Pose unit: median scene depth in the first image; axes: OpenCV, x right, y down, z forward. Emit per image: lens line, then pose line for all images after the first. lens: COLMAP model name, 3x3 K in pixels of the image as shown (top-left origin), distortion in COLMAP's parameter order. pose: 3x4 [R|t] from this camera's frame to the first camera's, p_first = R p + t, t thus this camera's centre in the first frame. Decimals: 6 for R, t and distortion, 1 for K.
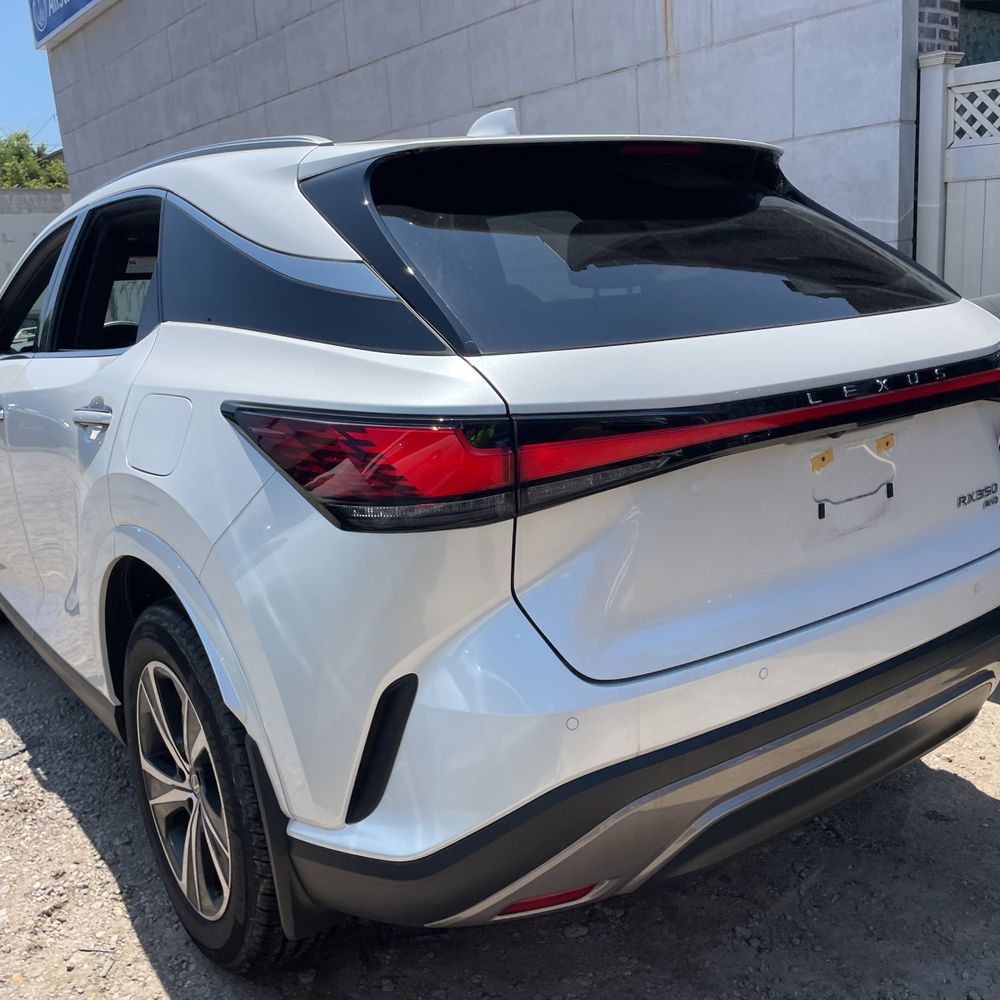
lens RADIAL K [[992.1, 0, 500.3], [0, 992.1, 491.4], [0, 0, 1]] dist [0.090864, -0.124583]
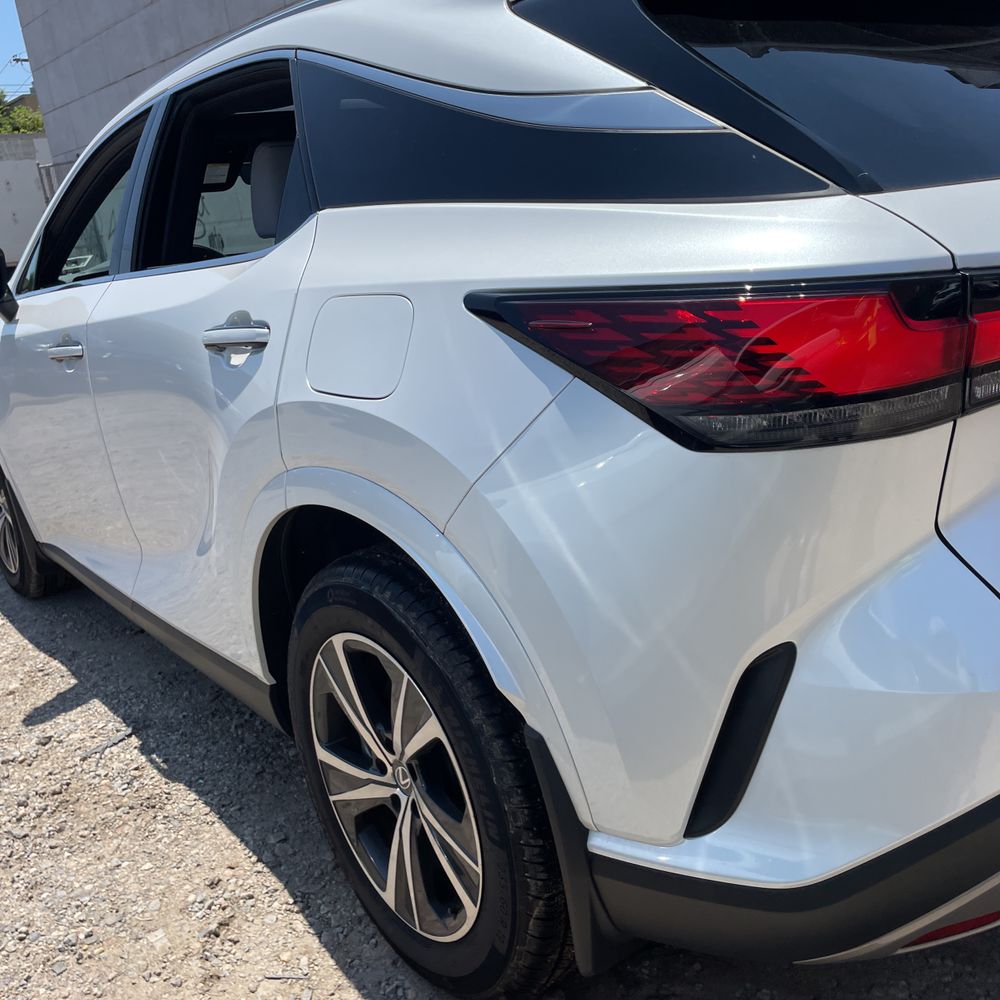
lens RADIAL K [[1003.4, 0, 500.0], [0, 1003.4, 500.0], [0, 0, 1]] dist [0.086953, -0.123866]
pose [[0.998764, -0.049457, 0.004990, -0.209461], [0.049007, 0.996500, 0.067718, 0.012484], [-0.008322, -0.067390, 0.997692, 0.184427]]
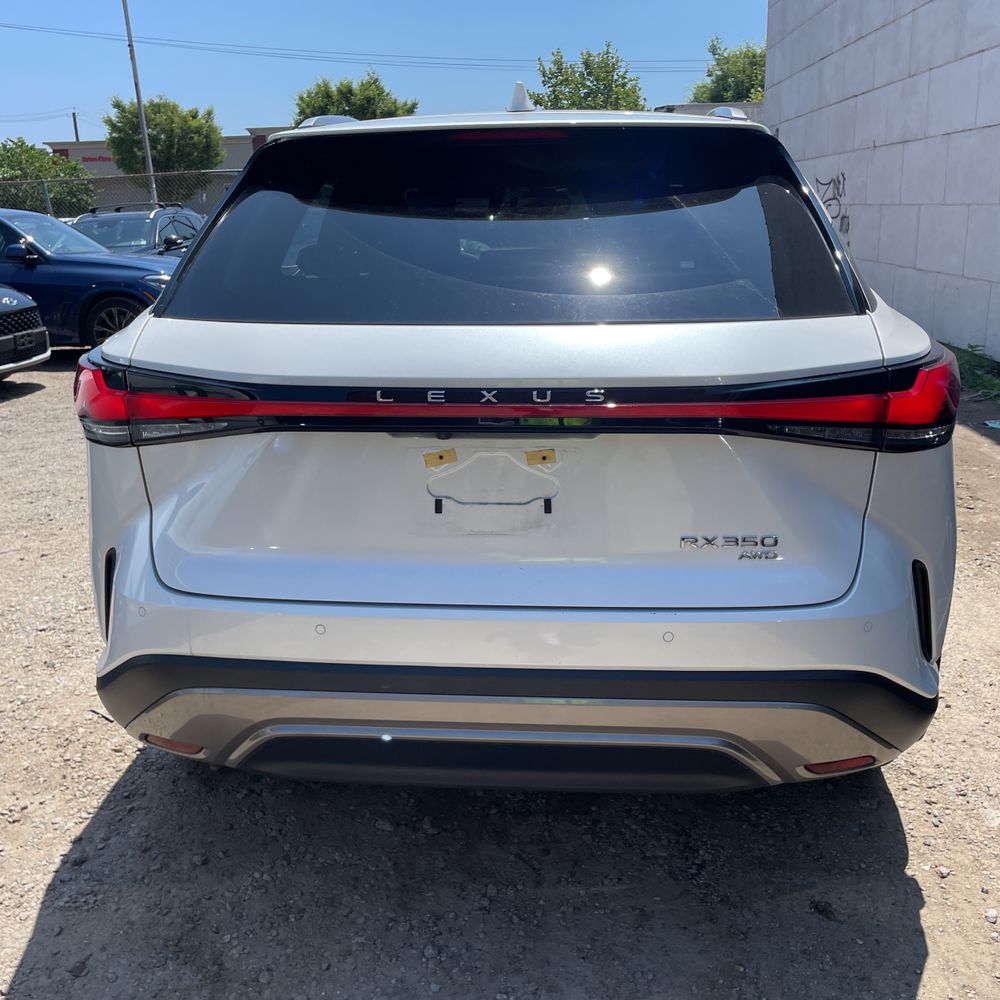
lens RADIAL K [[1003.4, 0, 500.0], [0, 1003.4, 500.0], [0, 0, 1]] dist [0.086953, -0.123866]
pose [[0.765201, 0.222556, -0.604100, 0.753729], [-0.168997, 0.974879, 0.145089, -0.112714], [0.621215, -0.008932, 0.783590, 0.163380]]
